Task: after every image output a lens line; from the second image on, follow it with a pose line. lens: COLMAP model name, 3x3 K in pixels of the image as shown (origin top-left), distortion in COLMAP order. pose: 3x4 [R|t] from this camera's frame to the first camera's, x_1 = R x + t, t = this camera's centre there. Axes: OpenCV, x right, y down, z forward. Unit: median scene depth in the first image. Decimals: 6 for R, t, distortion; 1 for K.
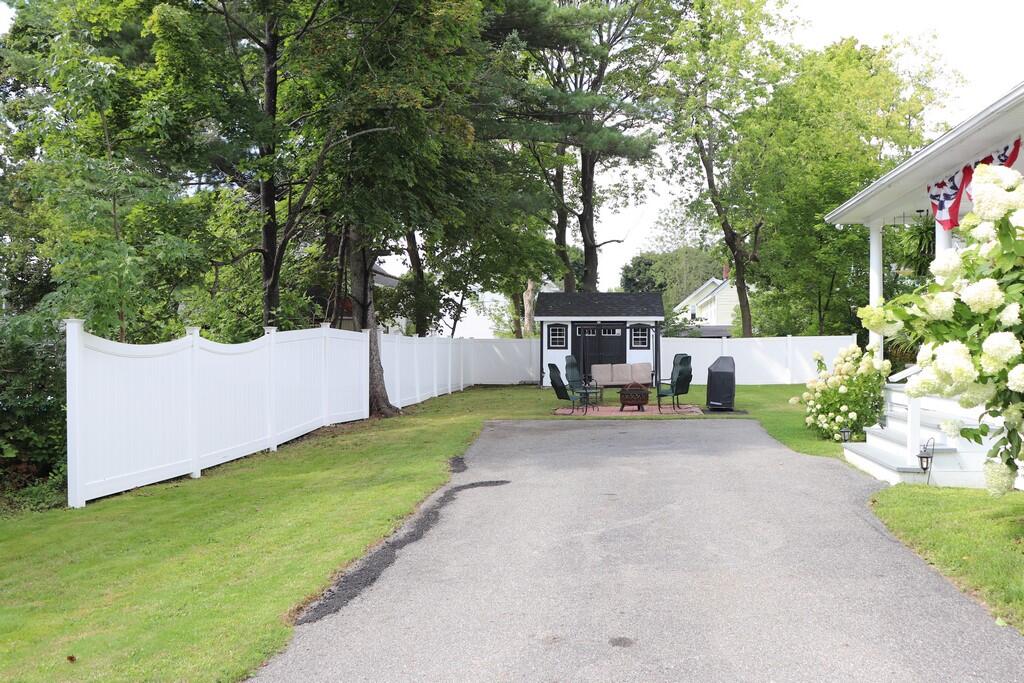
lens RADIAL K [[841.3, 0, 507.9], [0, 841.3, 353.3], [0, 0, 1]] dist [-0.170057, 0.153457]
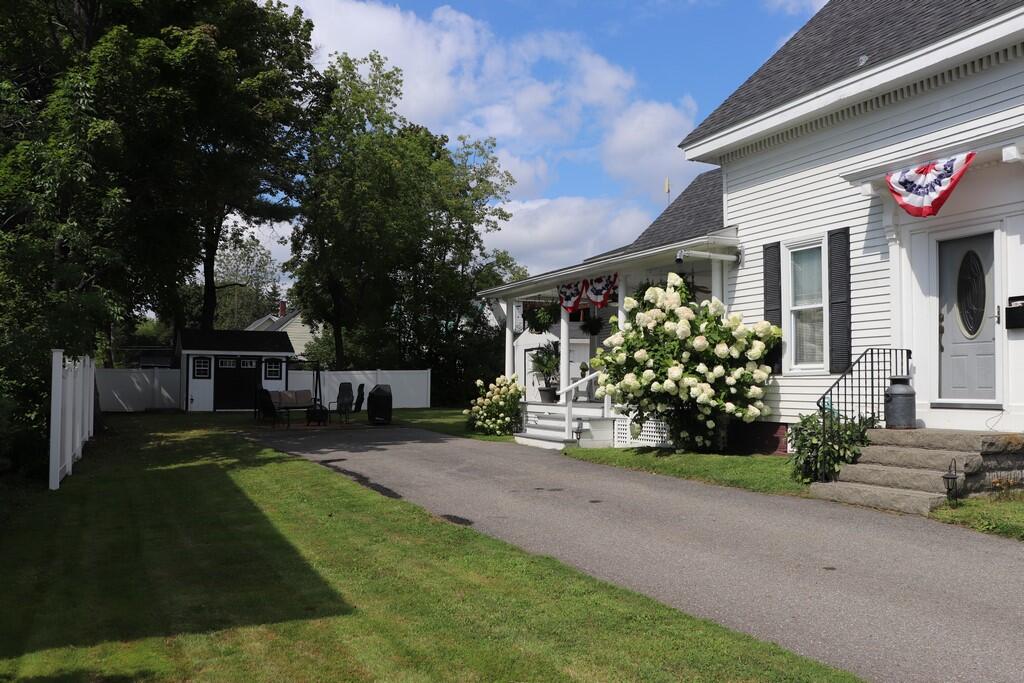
lens RADIAL K [[841.3, 0, 507.9], [0, 841.3, 353.3], [0, 0, 1]] dist [-0.170057, 0.153457]
pose [[0.839835, 0.024231, 0.542301, -0.188530], [-0.002395, 0.999159, -0.040935, 0.005079], [-0.542837, 0.033080, 0.839186, -0.157710]]
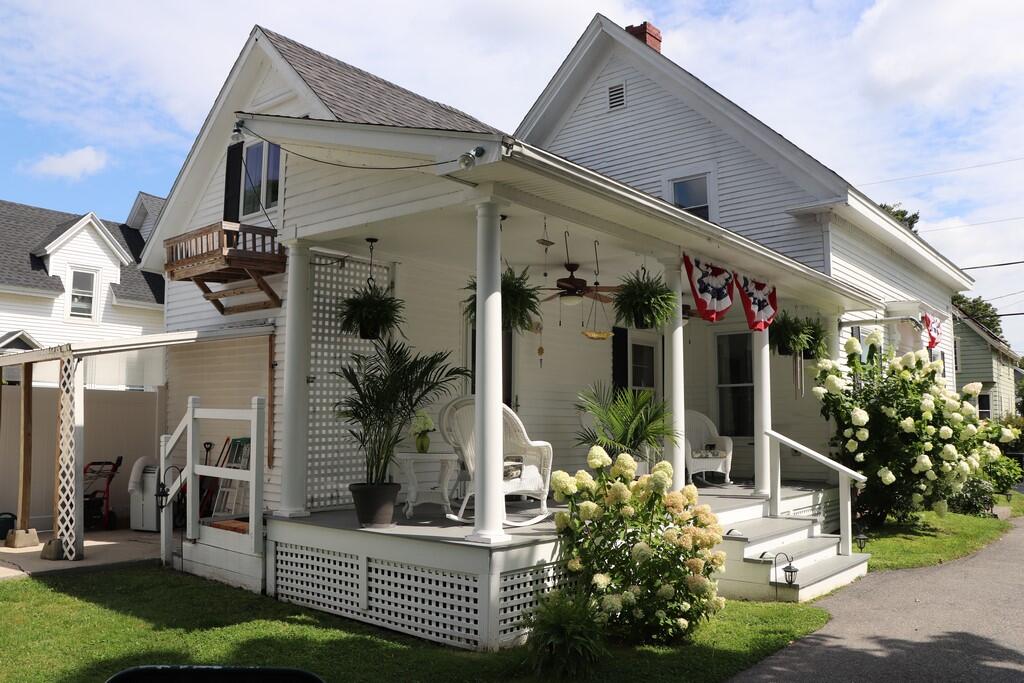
lens RADIAL K [[841.3, 0, 507.9], [0, 841.3, 353.3], [0, 0, 1]] dist [-0.170057, 0.153457]
pose [[-0.854776, 0.044716, 0.517068, 0.082718], [-0.000099, 0.996267, -0.086321, -0.011759], [-0.518998, -0.073836, -0.851581, 0.612114]]
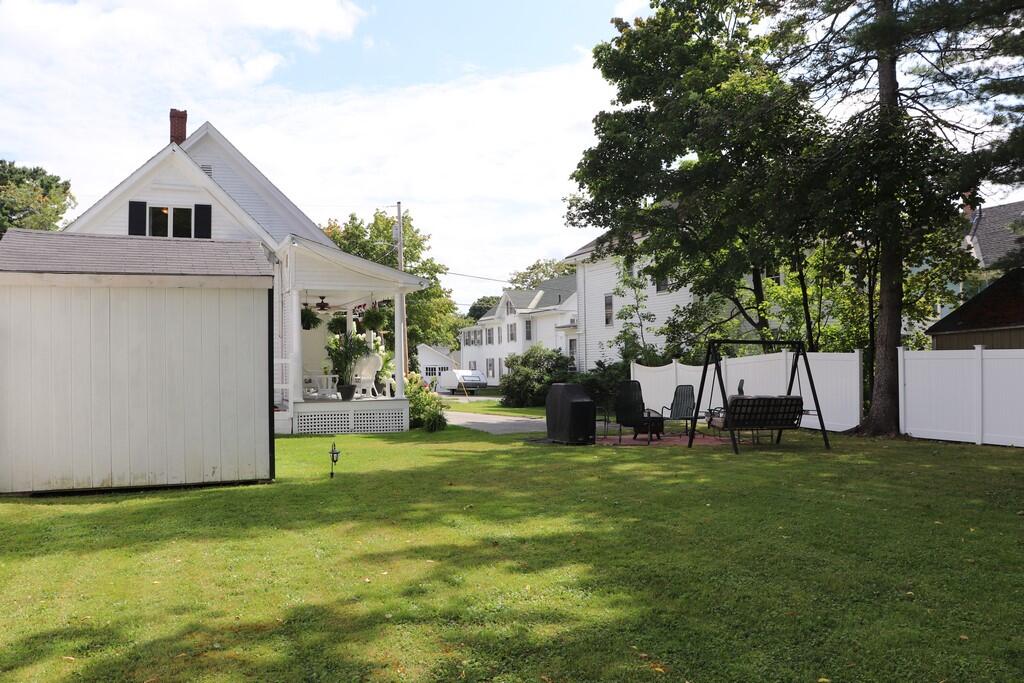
lens RADIAL K [[841.3, 0, 507.9], [0, 841.3, 353.3], [0, 0, 1]] dist [-0.170057, 0.153457]
pose [[-0.853171, 0.009789, -0.521539, 0.472687], [0.016817, 0.999820, -0.008745, -0.012586], [0.521360, -0.016231, -0.853182, 1.053700]]
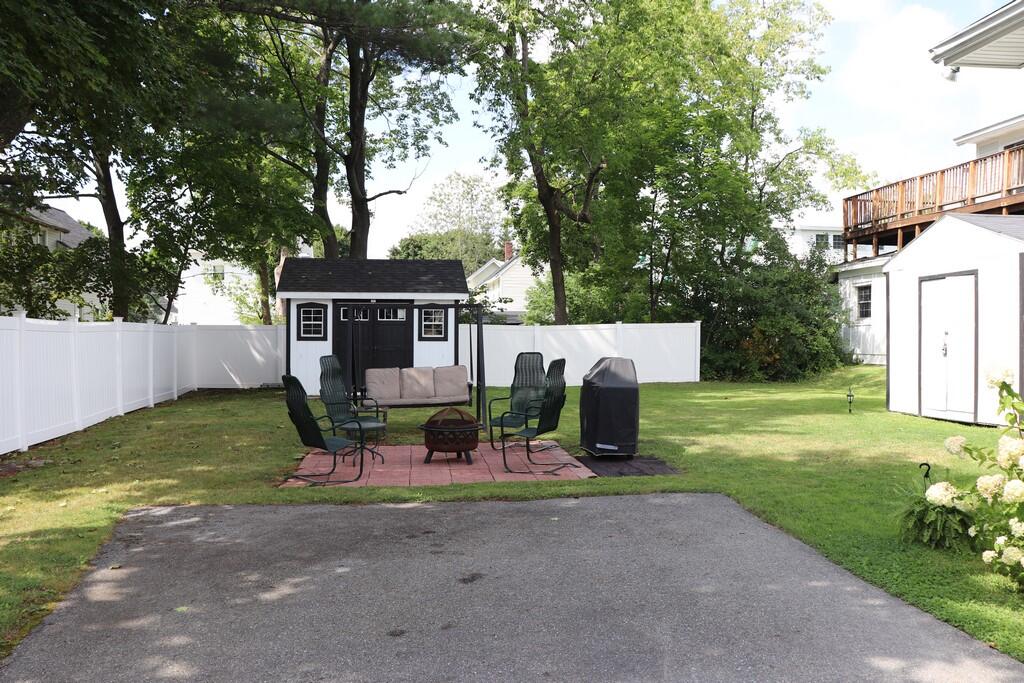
lens RADIAL K [[841.3, 0, 507.9], [0, 841.3, 353.3], [0, 0, 1]] dist [-0.170057, 0.153457]
pose [[0.961138, -0.003516, 0.276048, 0.023883], [-0.000675, 0.999886, 0.015088, -0.004567], [-0.276069, -0.014688, 0.961026, 0.295732]]
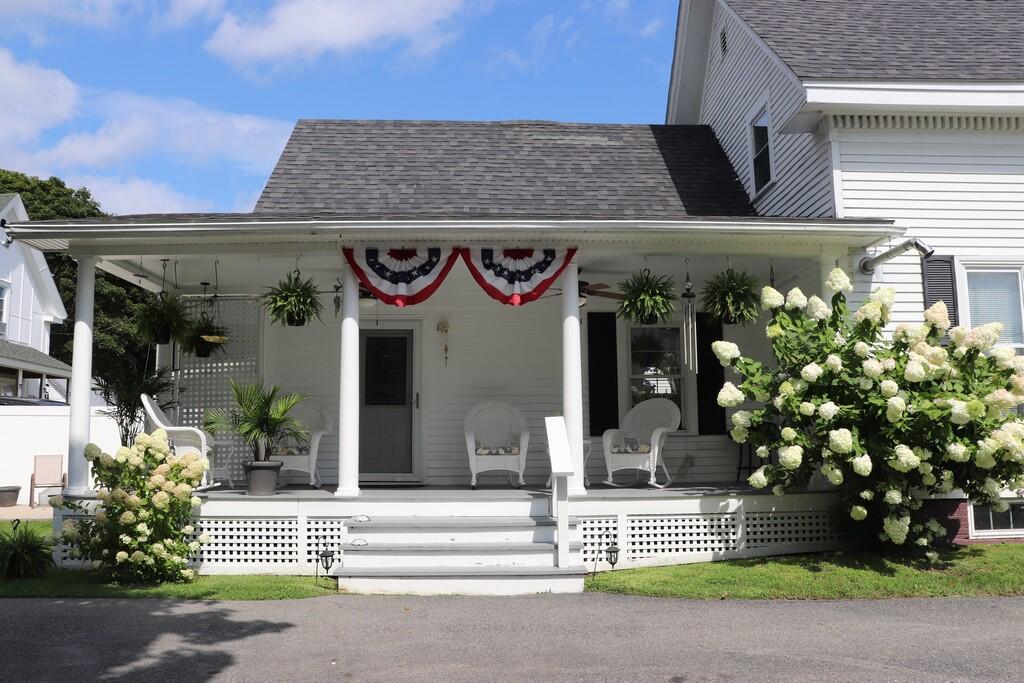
lens RADIAL K [[867.7, 0, 509.9], [0, 867.7, 353.1], [0, 0, 1]] dist [-0.163940, 0.153112]
pose [[-0.174695, 0.116268, 0.977734, -0.126540], [0.013119, 0.993190, -0.115762, 0.002779], [-0.984535, -0.007396, -0.175030, 0.336338]]
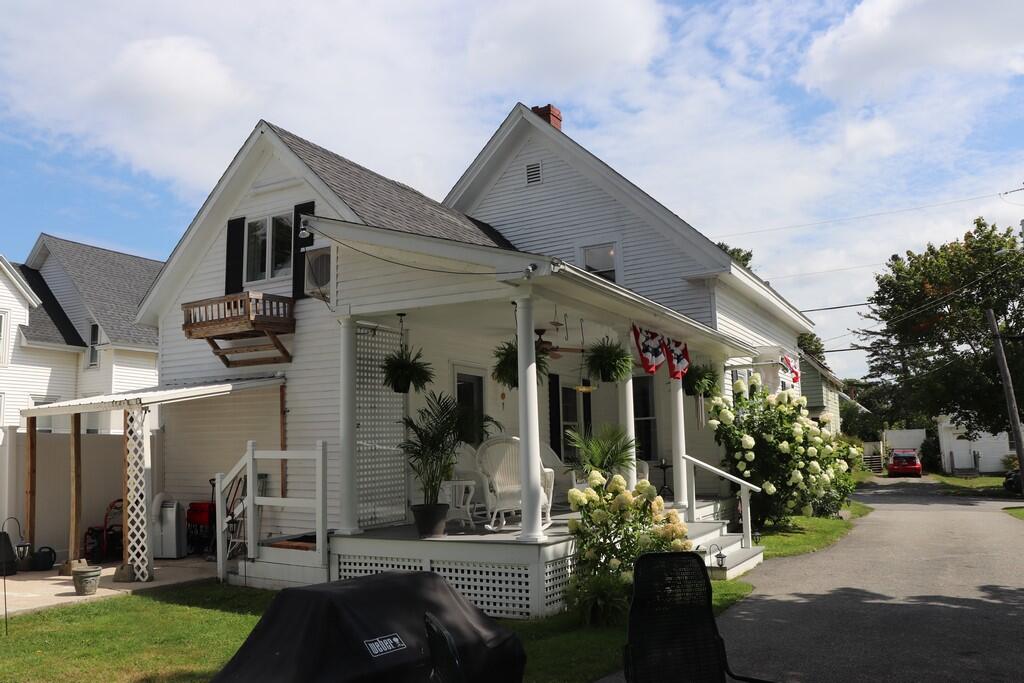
lens RADIAL K [[841.3, 0, 507.9], [0, 841.3, 353.3], [0, 0, 1]] dist [-0.170057, 0.153457]
pose [[-0.935280, 0.067939, 0.347327, 0.098925], [0.028547, 0.992686, -0.117303, -0.014025], [-0.352756, -0.099796, -0.930379, 0.713864]]
